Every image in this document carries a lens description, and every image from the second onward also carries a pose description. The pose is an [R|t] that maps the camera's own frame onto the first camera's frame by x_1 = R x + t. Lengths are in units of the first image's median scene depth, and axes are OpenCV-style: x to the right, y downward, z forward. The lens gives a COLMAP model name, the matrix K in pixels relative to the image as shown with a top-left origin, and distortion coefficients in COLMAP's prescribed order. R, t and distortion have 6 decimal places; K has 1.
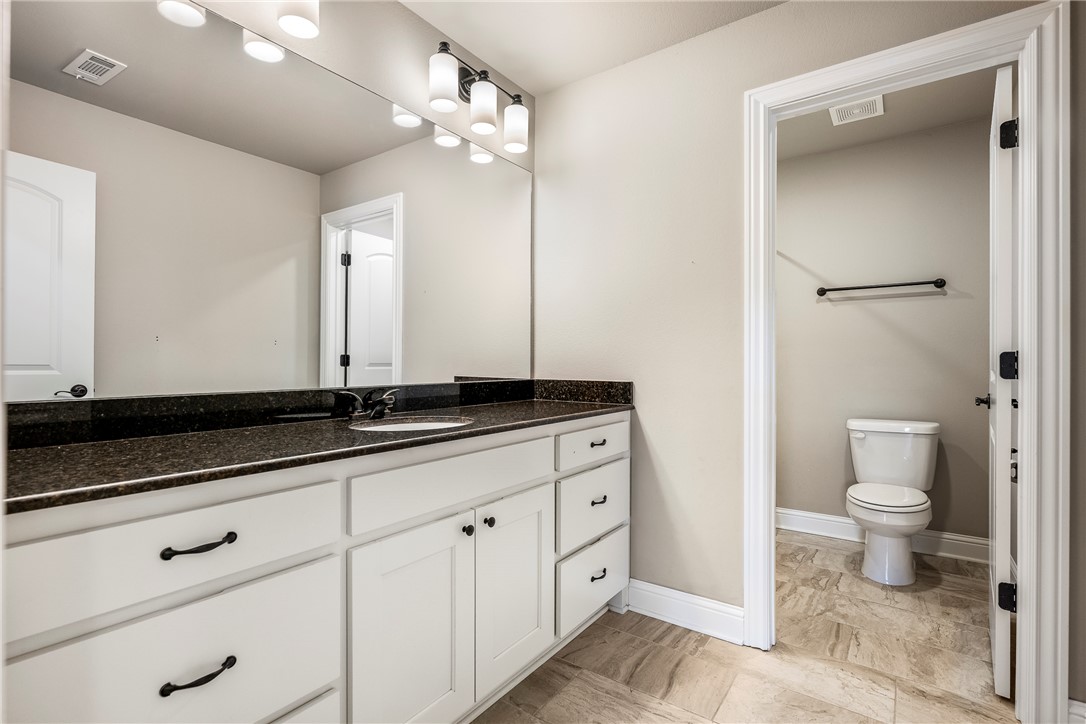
lens RADIAL K [[501.4, 0, 545.6], [0, 501.4, 362.7], [0, 0, 1]] dist [-0.001515, -0.000118]
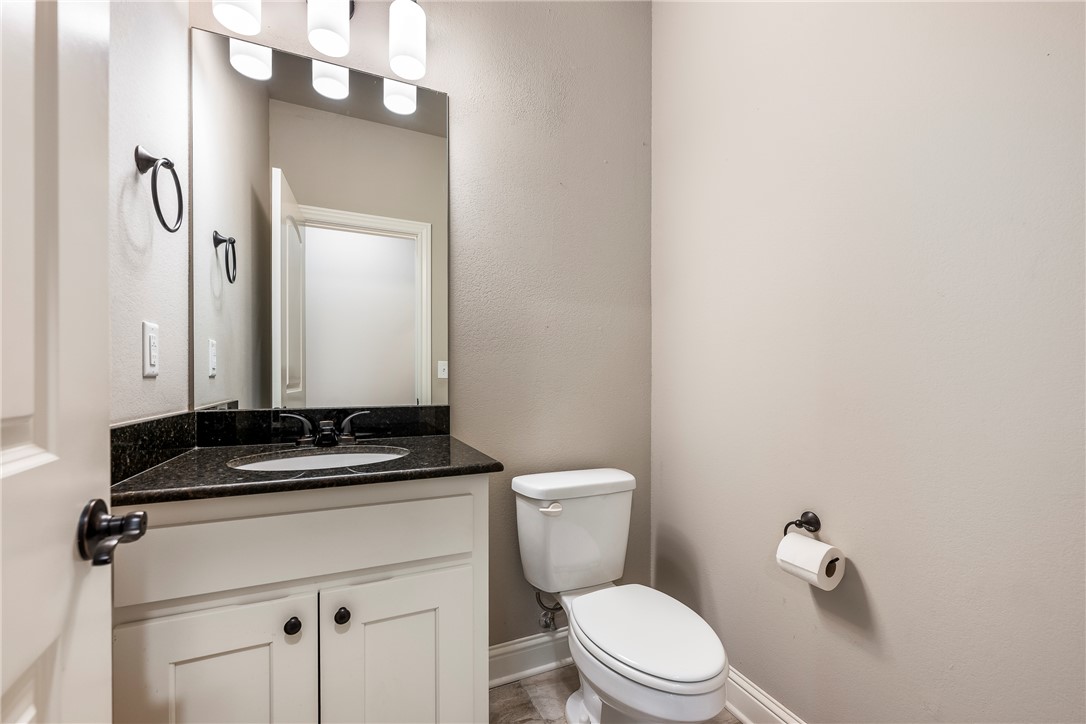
lens RADIAL K [[457.2, 0, 546.1], [0, 457.2, 375.4], [0, 0, 1]] dist [-0.000327, -0.000032]
pose [[0.874718, -0.007354, -0.484577, 0.362949], [0.002298, 0.999937, -0.011026, 0.001115], [0.484627, 0.008531, 0.874679, 0.504960]]
